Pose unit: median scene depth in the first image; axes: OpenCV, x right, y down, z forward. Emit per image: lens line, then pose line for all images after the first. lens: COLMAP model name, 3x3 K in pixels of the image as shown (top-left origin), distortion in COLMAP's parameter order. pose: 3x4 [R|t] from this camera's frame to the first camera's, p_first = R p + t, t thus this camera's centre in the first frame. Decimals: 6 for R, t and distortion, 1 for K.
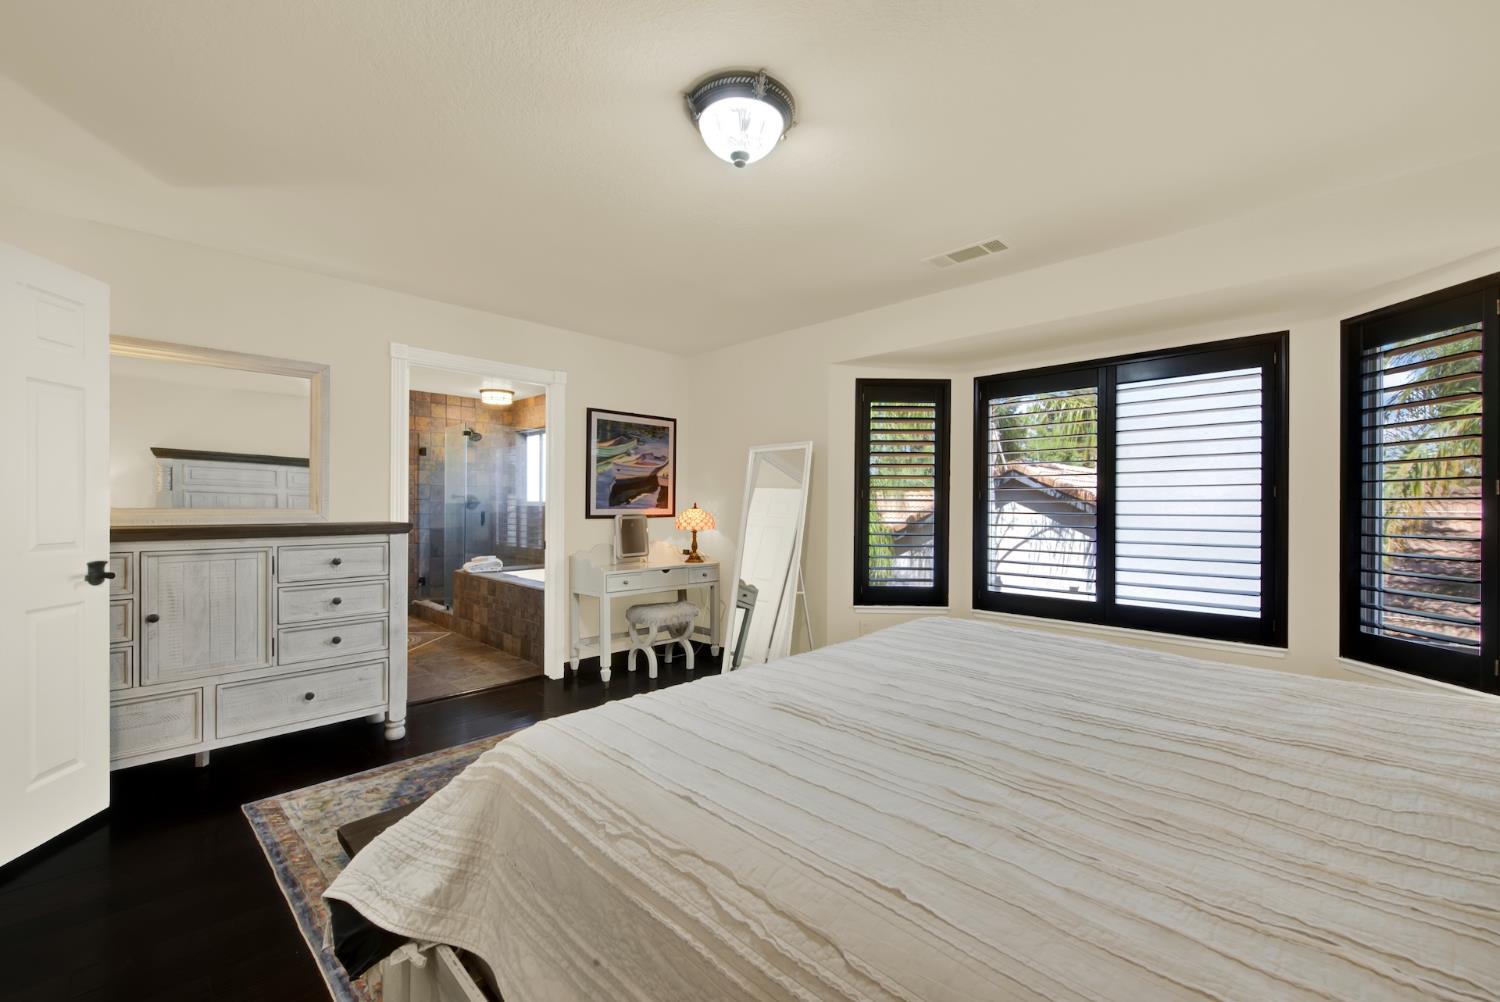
lens RADIAL K [[607.3, 0, 751.0], [0, 607.3, 504.6], [0, 0, 1]] dist [0.003469, -0.002783]
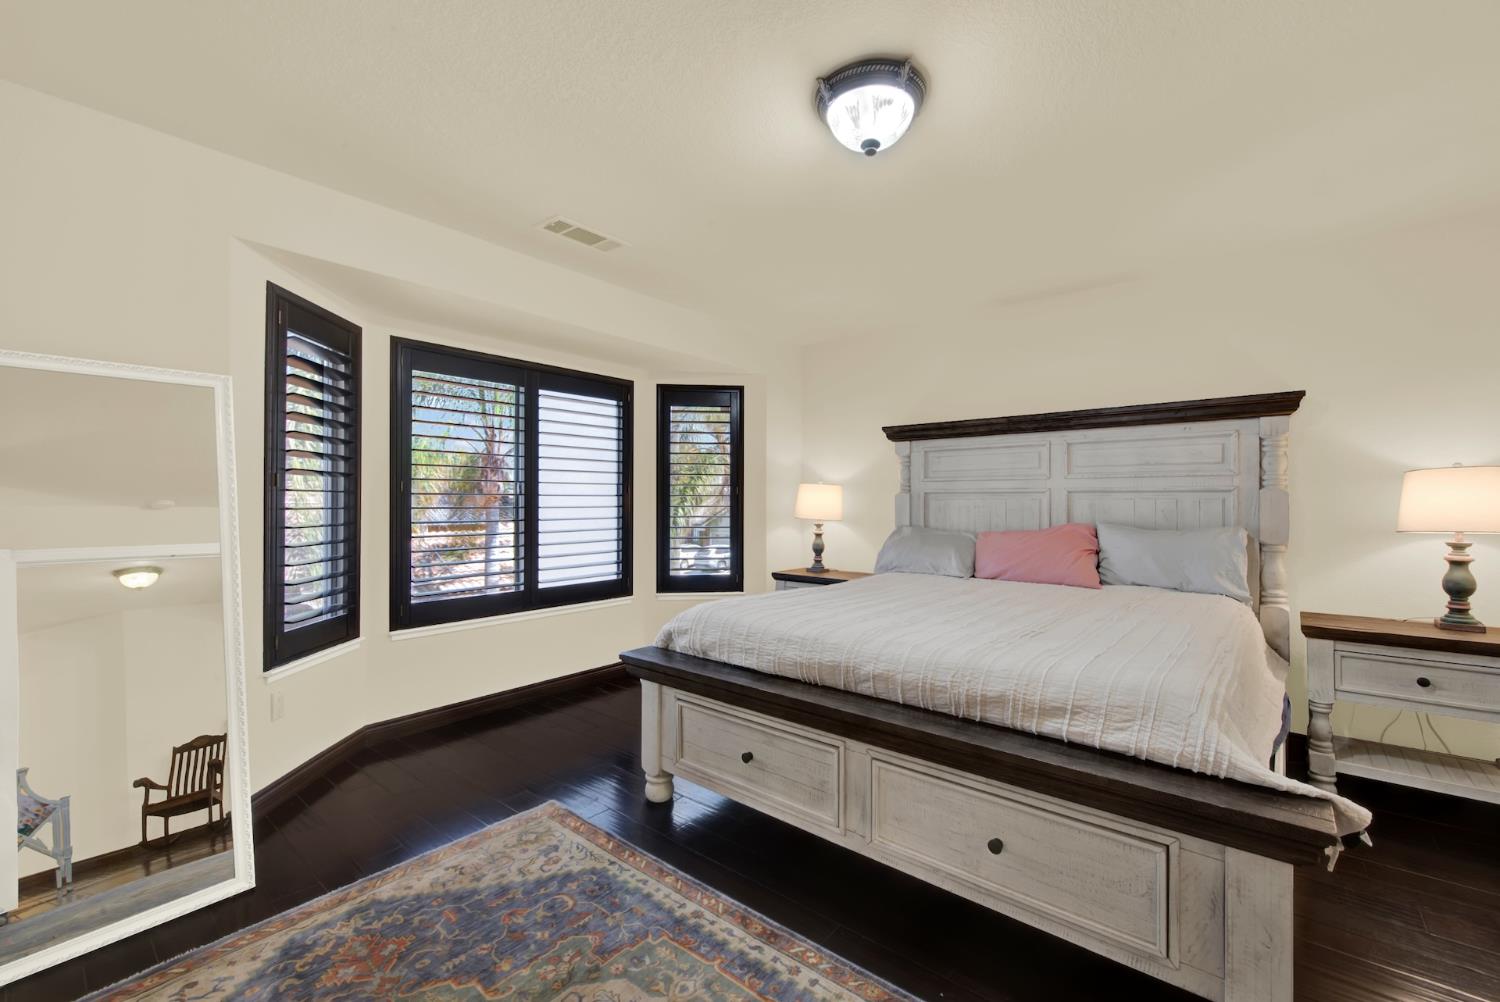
lens RADIAL K [[607.3, 0, 758.5], [0, 607.3, 499.5], [0, 0, 1]] dist [0.003469, -0.002783]
pose [[-0.065390, -0.000878, 0.997859, -0.455406], [-0.002414, 0.999997, 0.000722, 0.000314], [-0.997857, -0.002361, -0.065392, 0.587872]]
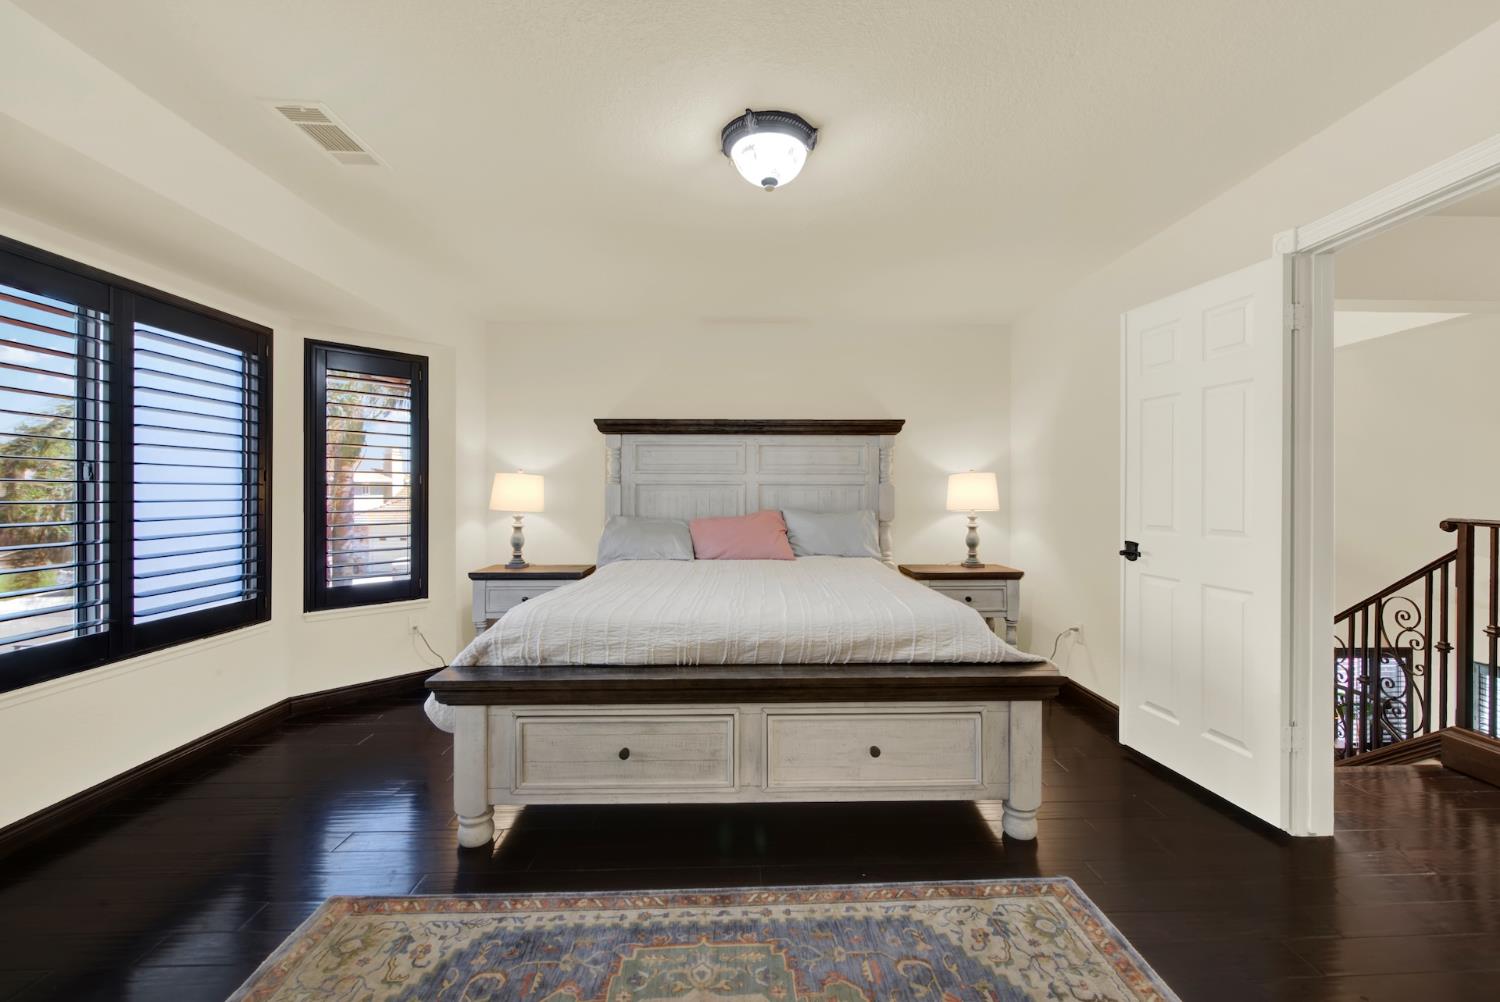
lens RADIAL K [[607.3, 0, 747.4], [0, 607.3, 491.4], [0, 0, 1]] dist [0.003469, -0.002783]
pose [[-0.699987, -0.003292, 0.714148, -0.367937], [-0.004530, 0.999990, 0.000169, 0.001074], [-0.714141, -0.003117, -0.699995, 0.856642]]
